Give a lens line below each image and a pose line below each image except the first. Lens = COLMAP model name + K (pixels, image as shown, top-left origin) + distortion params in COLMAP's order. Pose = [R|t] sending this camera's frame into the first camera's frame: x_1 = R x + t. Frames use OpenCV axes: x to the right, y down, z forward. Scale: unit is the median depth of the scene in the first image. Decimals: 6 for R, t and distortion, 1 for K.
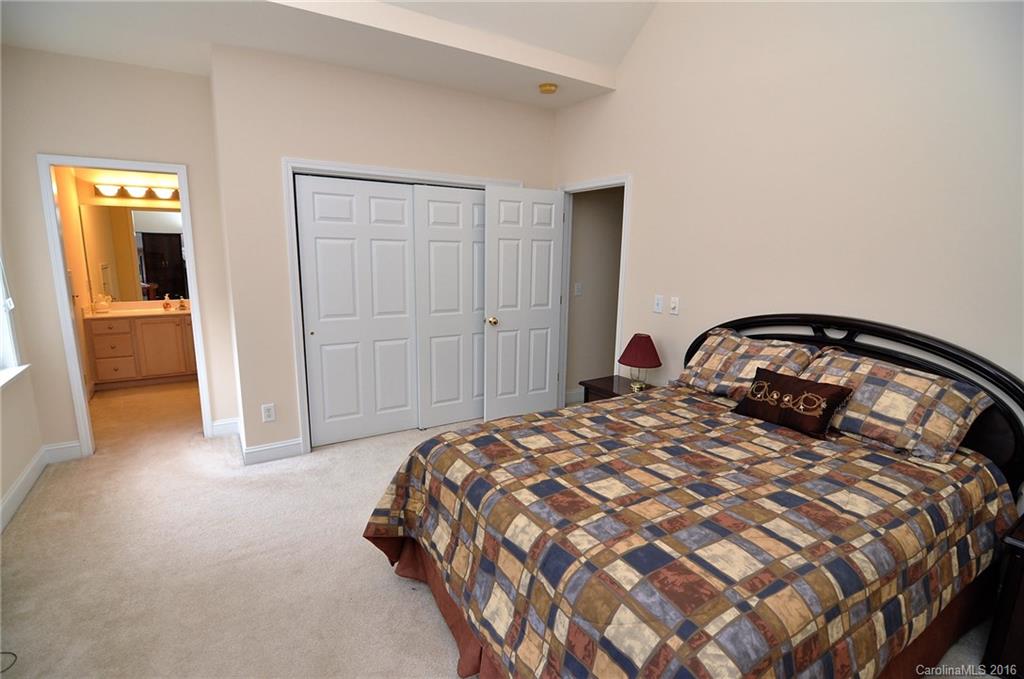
lens RADIAL K [[489.2, 0, 508.1], [0, 489.2, 342.3], [0, 0, 1]] dist [-0.001449, -0.011465]
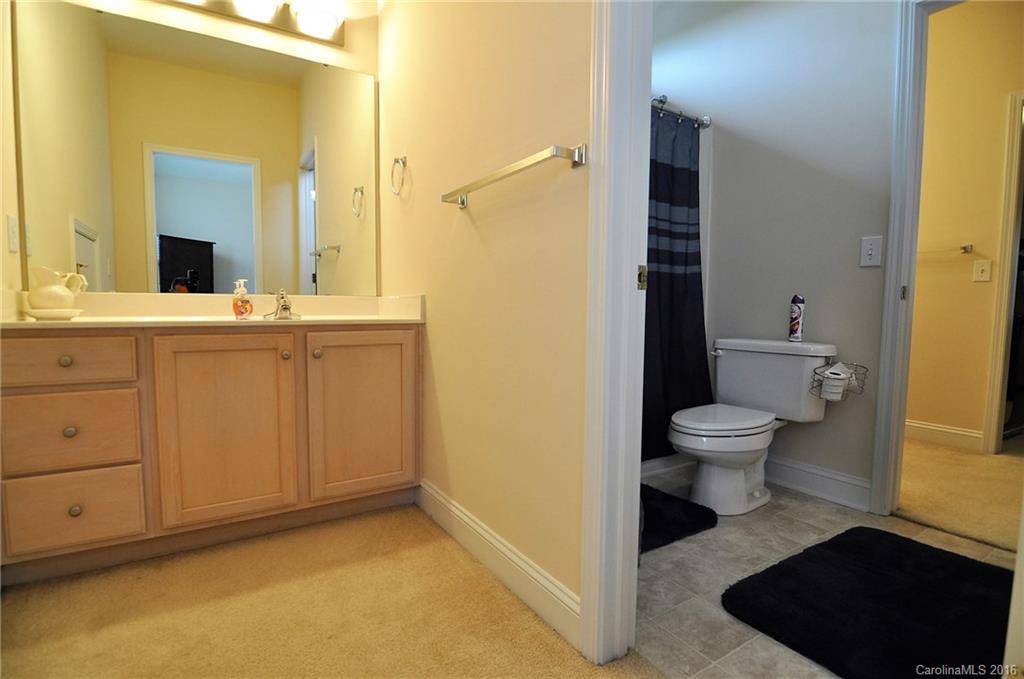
lens RADIAL K [[489.2, 0, 508.1], [0, 489.2, 342.3], [0, 0, 1]] dist [-0.001449, -0.011465]
pose [[0.999999, -0.001444, -0.000415, -0.534000], [0.001393, 0.994521, -0.104526, -0.012006], [0.000564, 0.104526, 0.994522, 0.683636]]
